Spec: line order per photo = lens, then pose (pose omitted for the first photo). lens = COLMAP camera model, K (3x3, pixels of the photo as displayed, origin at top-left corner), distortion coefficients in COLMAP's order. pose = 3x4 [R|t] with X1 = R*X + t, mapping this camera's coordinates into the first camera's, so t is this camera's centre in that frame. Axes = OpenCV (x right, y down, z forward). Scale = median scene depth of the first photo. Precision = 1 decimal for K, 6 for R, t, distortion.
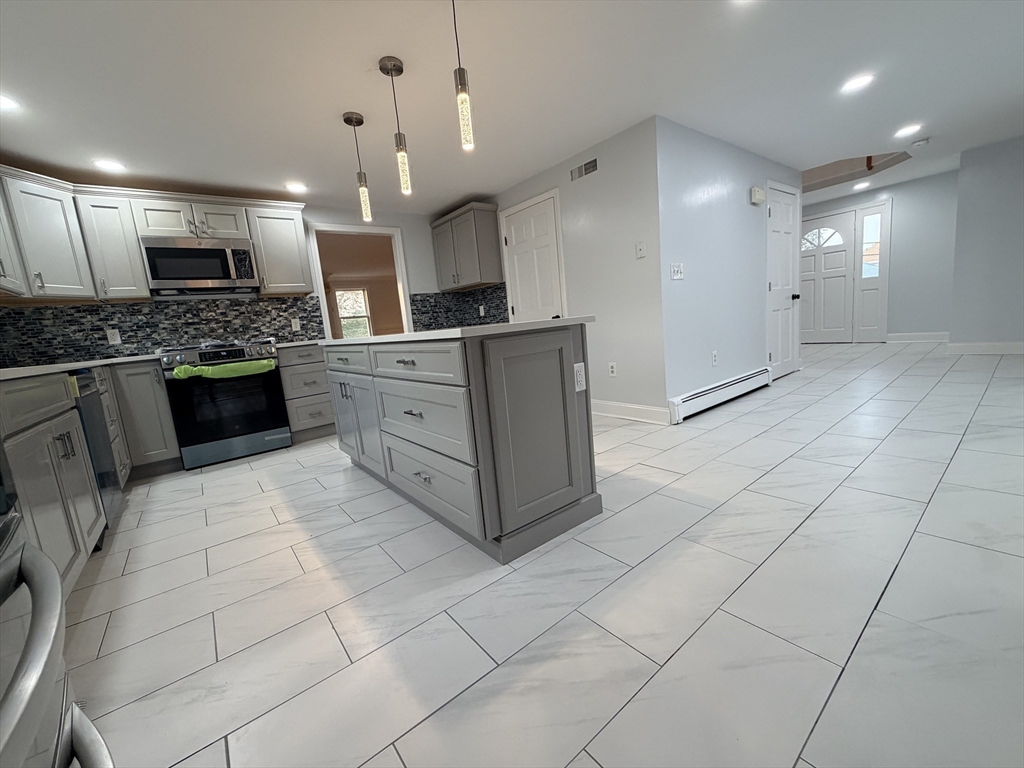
lens RADIAL K [[410.3, 0, 513.1], [0, 410.3, 381.7], [0, 0, 1]] dist [0.001741, 0.000214]
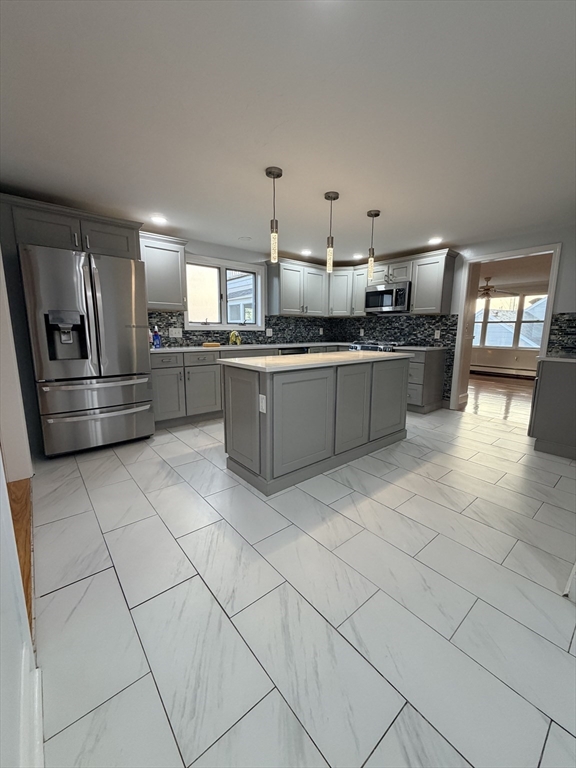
lens RADIAL K [[307.7, 0, 289.8], [0, 307.7, 382.9], [0, 0, 1]] dist [0.001741, 0.000214]
pose [[0.027891, 0.267860, -0.963054, 0.630958], [-0.154537, 0.953001, 0.260589, -0.204669], [0.987593, 0.141559, 0.067974, 0.498430]]
